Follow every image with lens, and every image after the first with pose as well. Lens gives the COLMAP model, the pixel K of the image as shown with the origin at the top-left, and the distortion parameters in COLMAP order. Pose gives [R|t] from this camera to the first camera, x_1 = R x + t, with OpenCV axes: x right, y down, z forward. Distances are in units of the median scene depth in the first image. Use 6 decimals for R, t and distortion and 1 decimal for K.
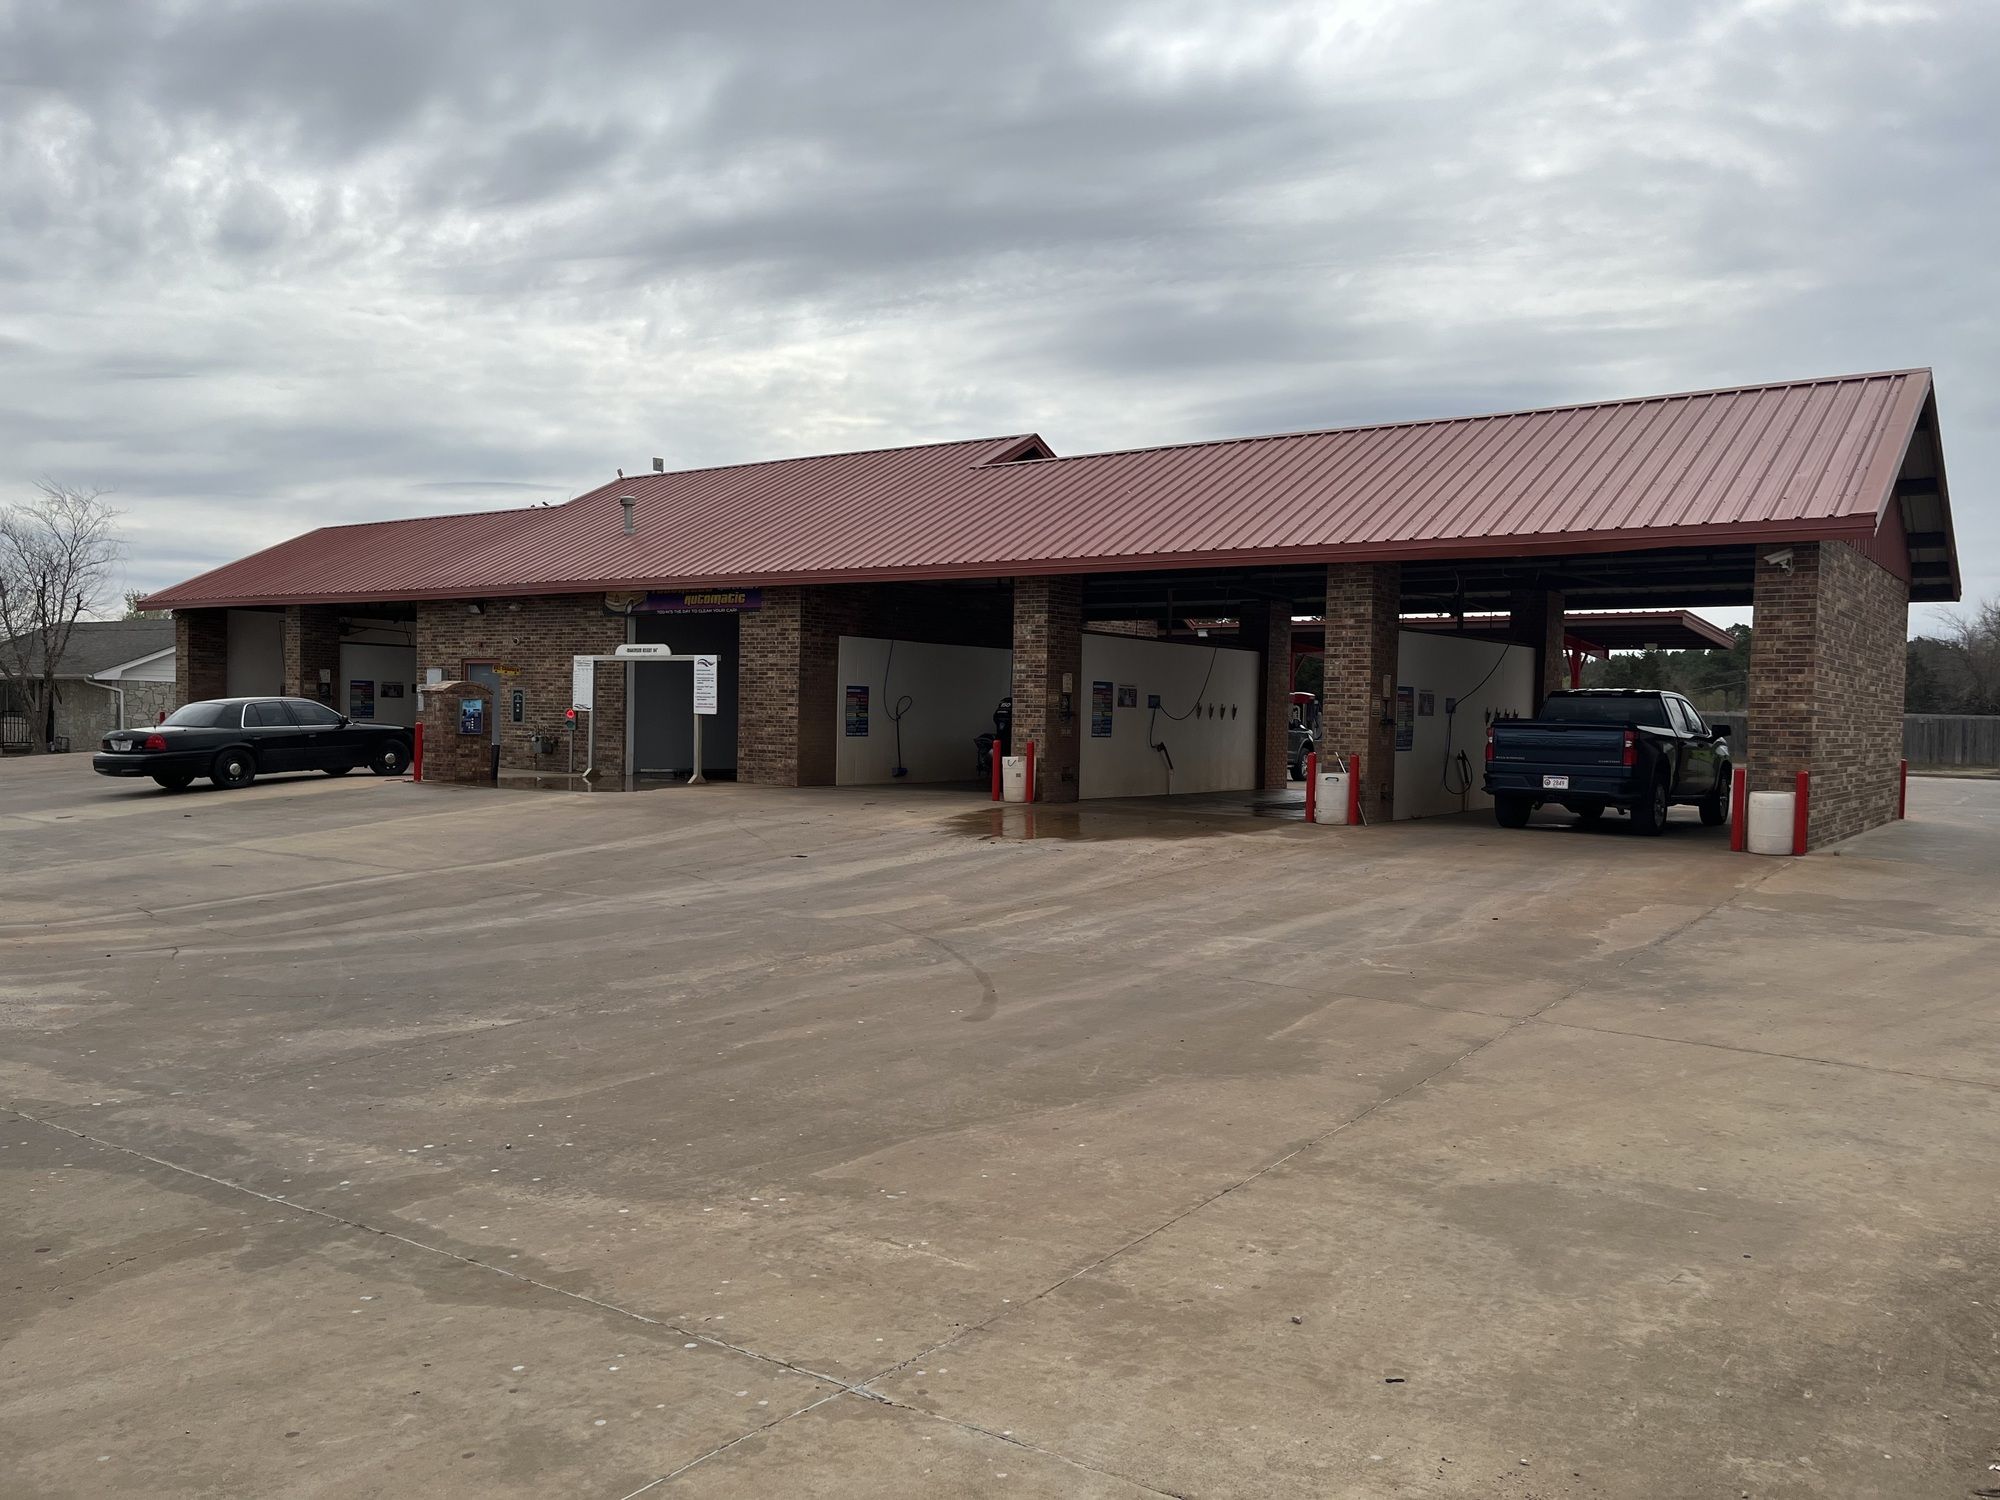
lens RADIAL K [[1518.6, 0, 998.8], [0, 1518.6, 751.3], [0, 0, 1]] dist [0.028456, -0.014610]
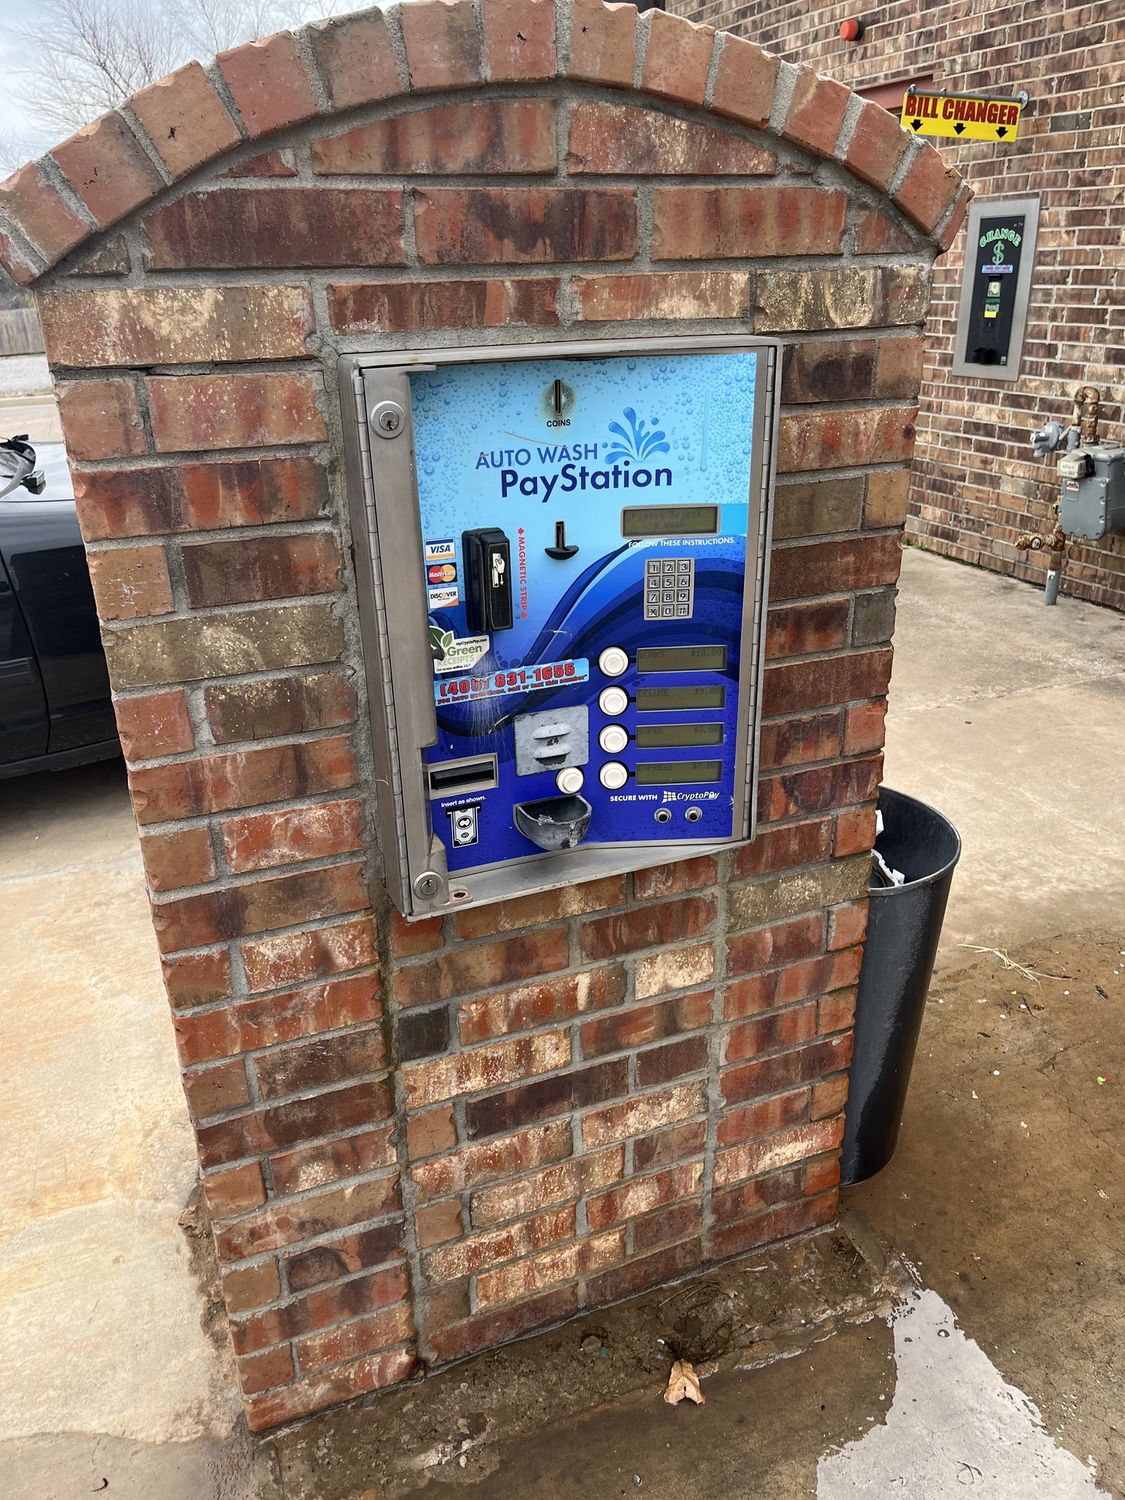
lens RADIAL K [[1139.0, 0, 561.3], [0, 1139.0, 750.3], [0, 0, 1]] dist [0.028456, -0.014610]
pose [[0.842490, 0.173139, -0.510132, -0.271468], [0.027513, 0.931881, 0.361719, -0.029883], [0.538010, -0.318779, 0.780337, 0.810402]]
